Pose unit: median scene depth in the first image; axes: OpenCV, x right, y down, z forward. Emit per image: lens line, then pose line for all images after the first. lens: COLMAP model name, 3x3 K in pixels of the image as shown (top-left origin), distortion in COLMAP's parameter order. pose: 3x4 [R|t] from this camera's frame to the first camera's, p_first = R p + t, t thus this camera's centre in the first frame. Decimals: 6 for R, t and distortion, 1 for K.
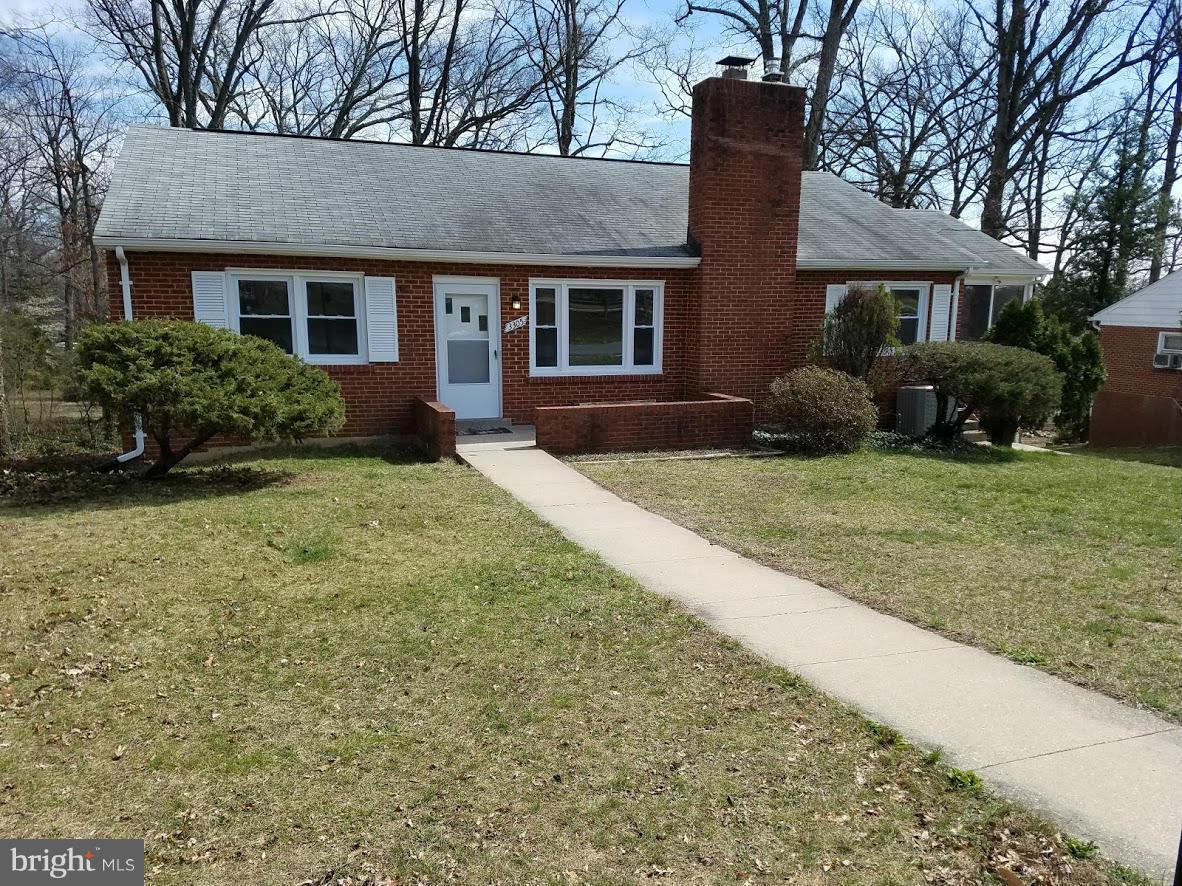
lens RADIAL K [[831.6, 0, 591.0], [0, 831.6, 443.0], [0, 0, 1]] dist [0.079737, -0.086257]
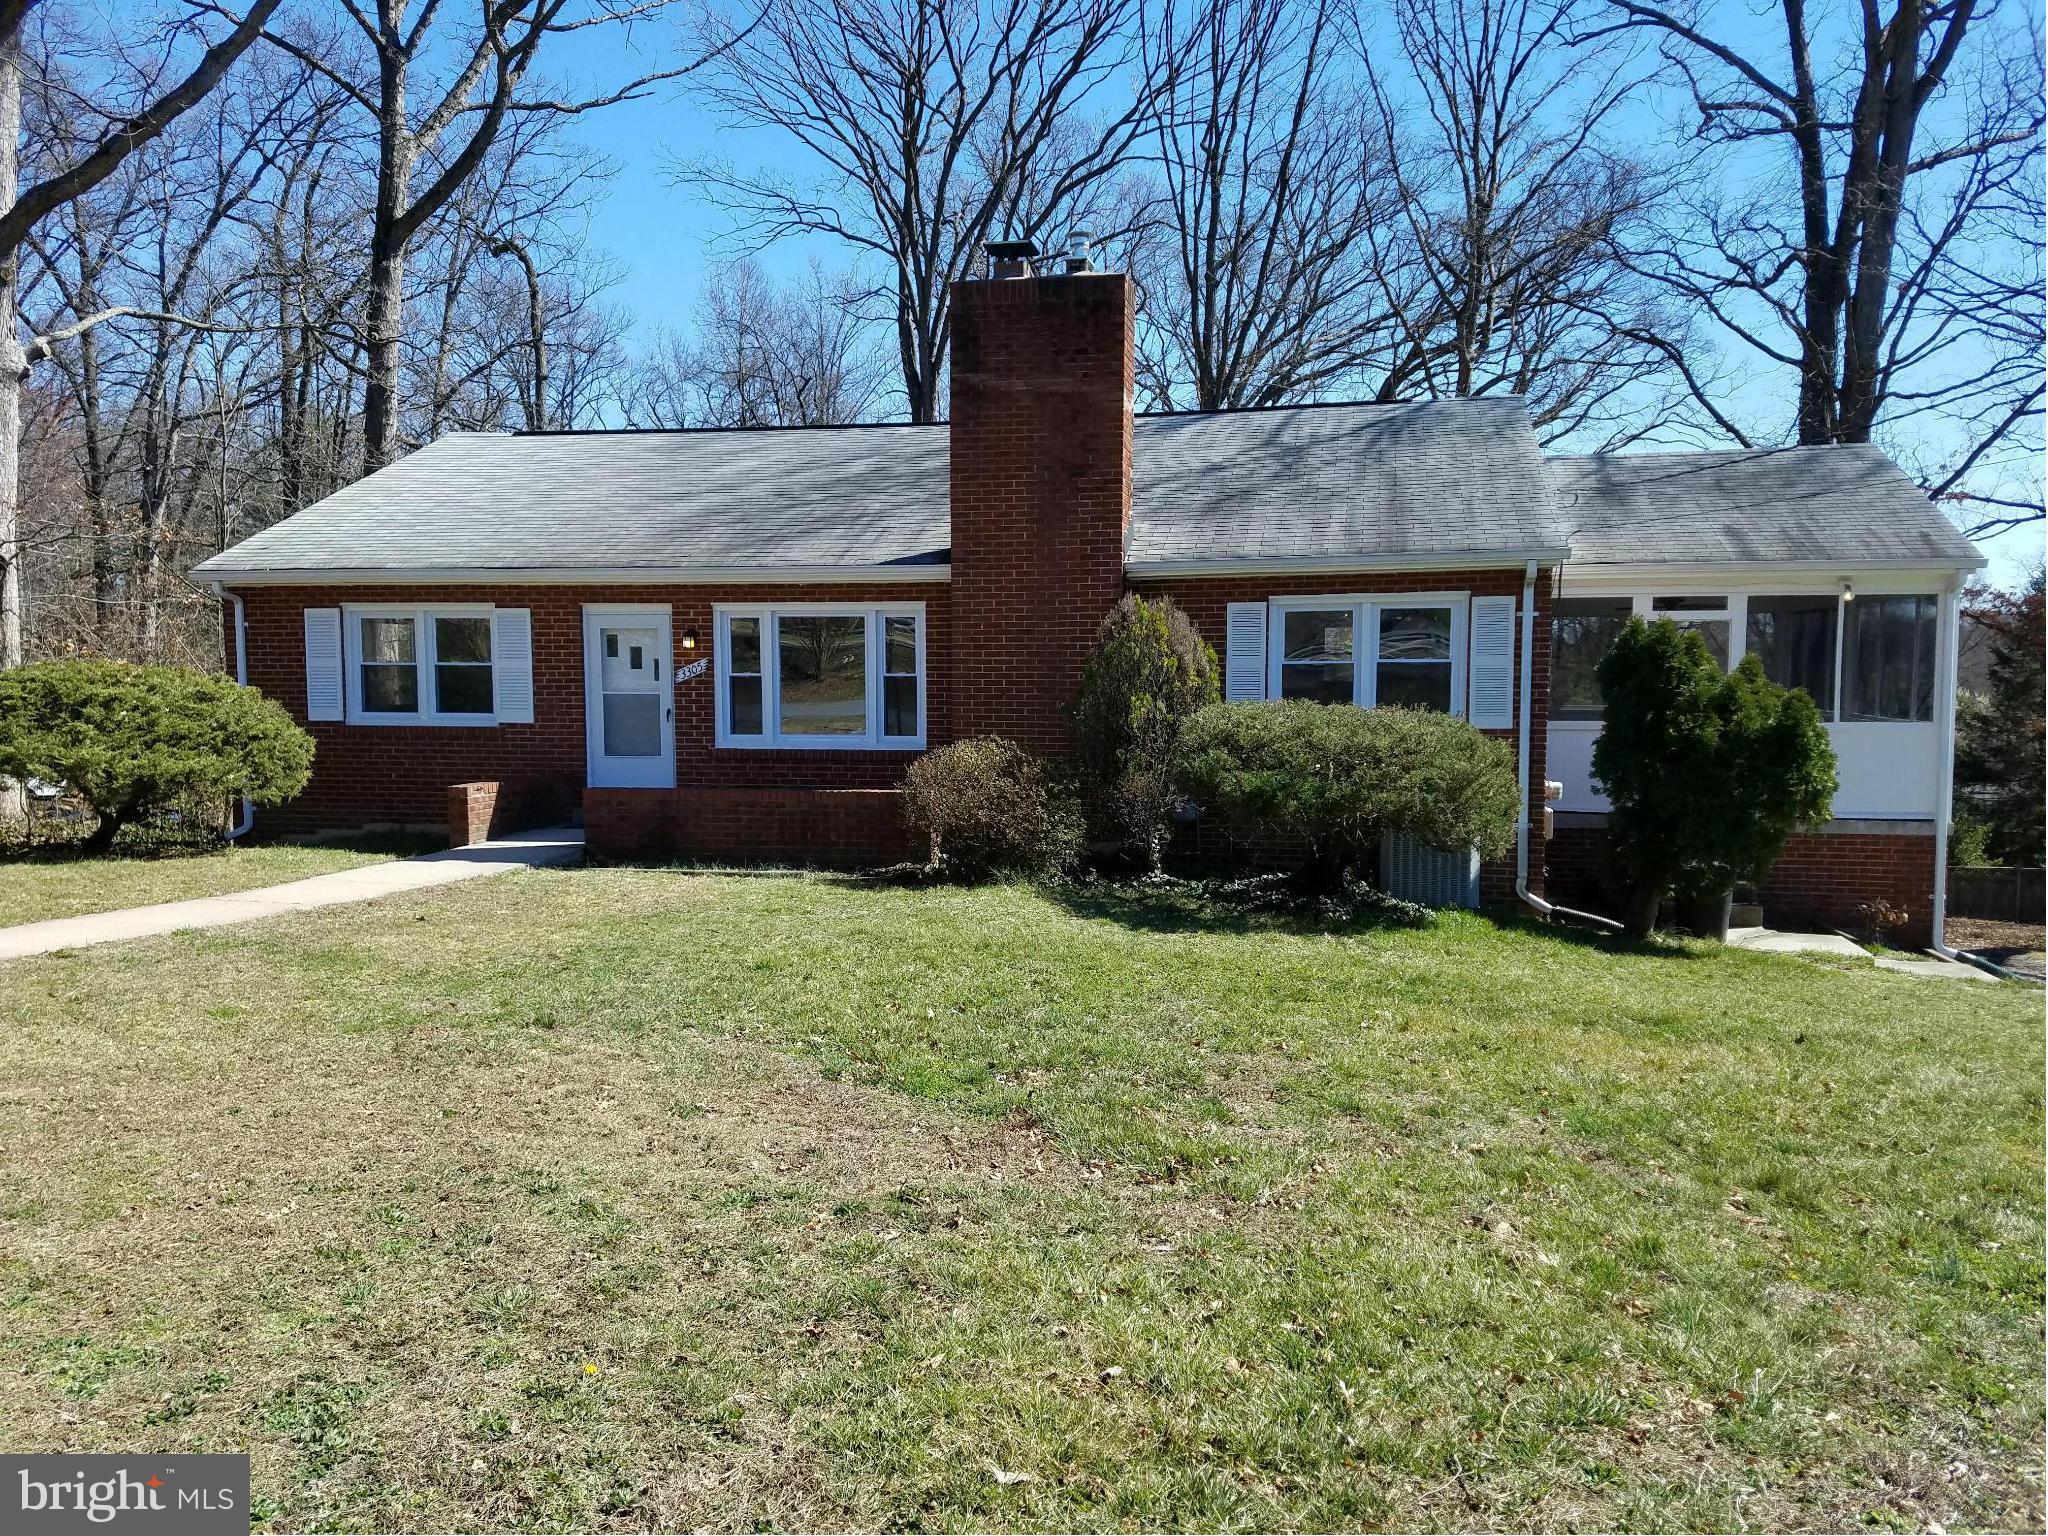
lens RADIAL K [[1440.8, 0, 1024.0], [0, 1440.8, 768.0], [0, 0, 1]] dist [0.079737, -0.086257]
pose [[0.870185, 0.028596, -0.491894, 0.719446], [-0.069368, 0.995481, -0.064845, -0.004879], [0.487817, 0.090549, 0.868237, 0.107570]]
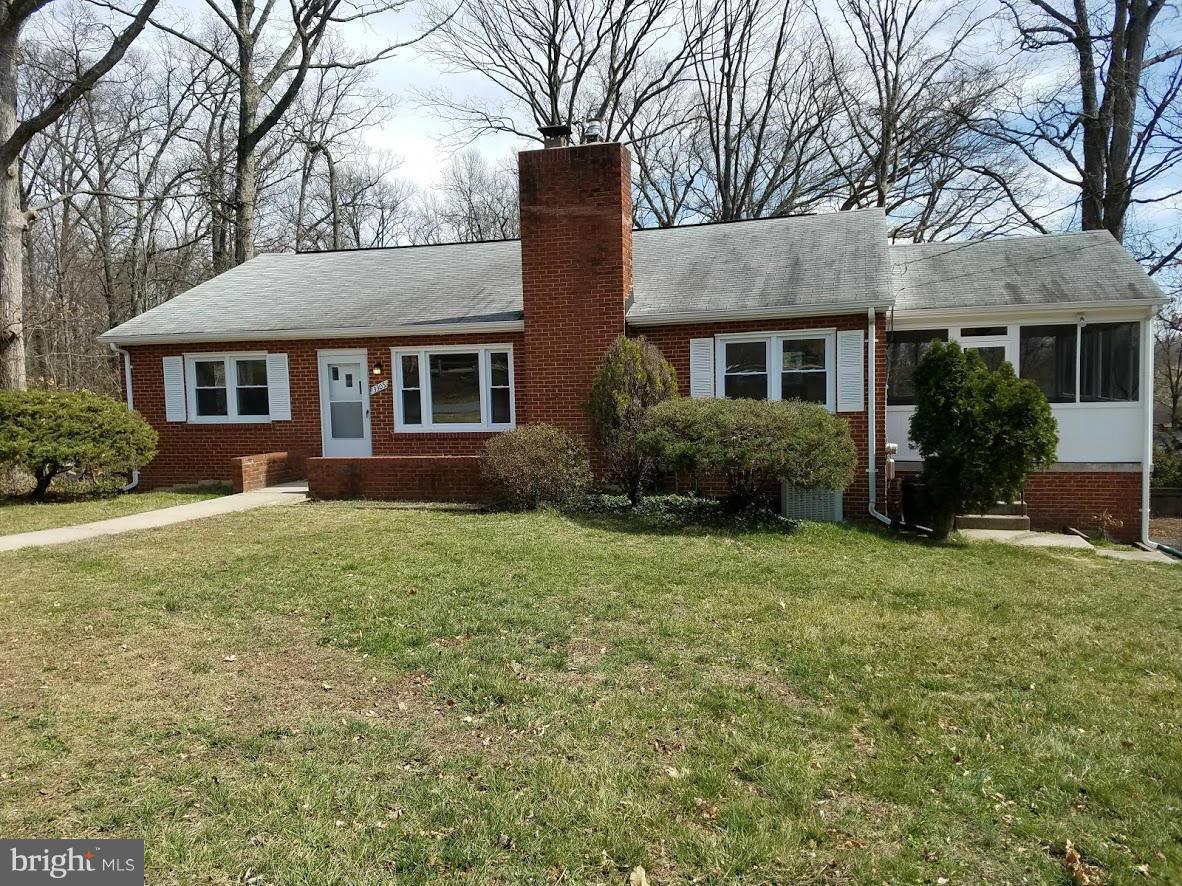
lens RADIAL K [[831.6, 0, 591.0], [0, 831.6, 443.0], [0, 0, 1]] dist [0.079737, -0.086257]
pose [[0.836567, 0.013974, -0.547686, 0.780641], [-0.053969, 0.996914, -0.057000, -0.014603], [0.545199, 0.077243, 0.834740, 0.190861]]
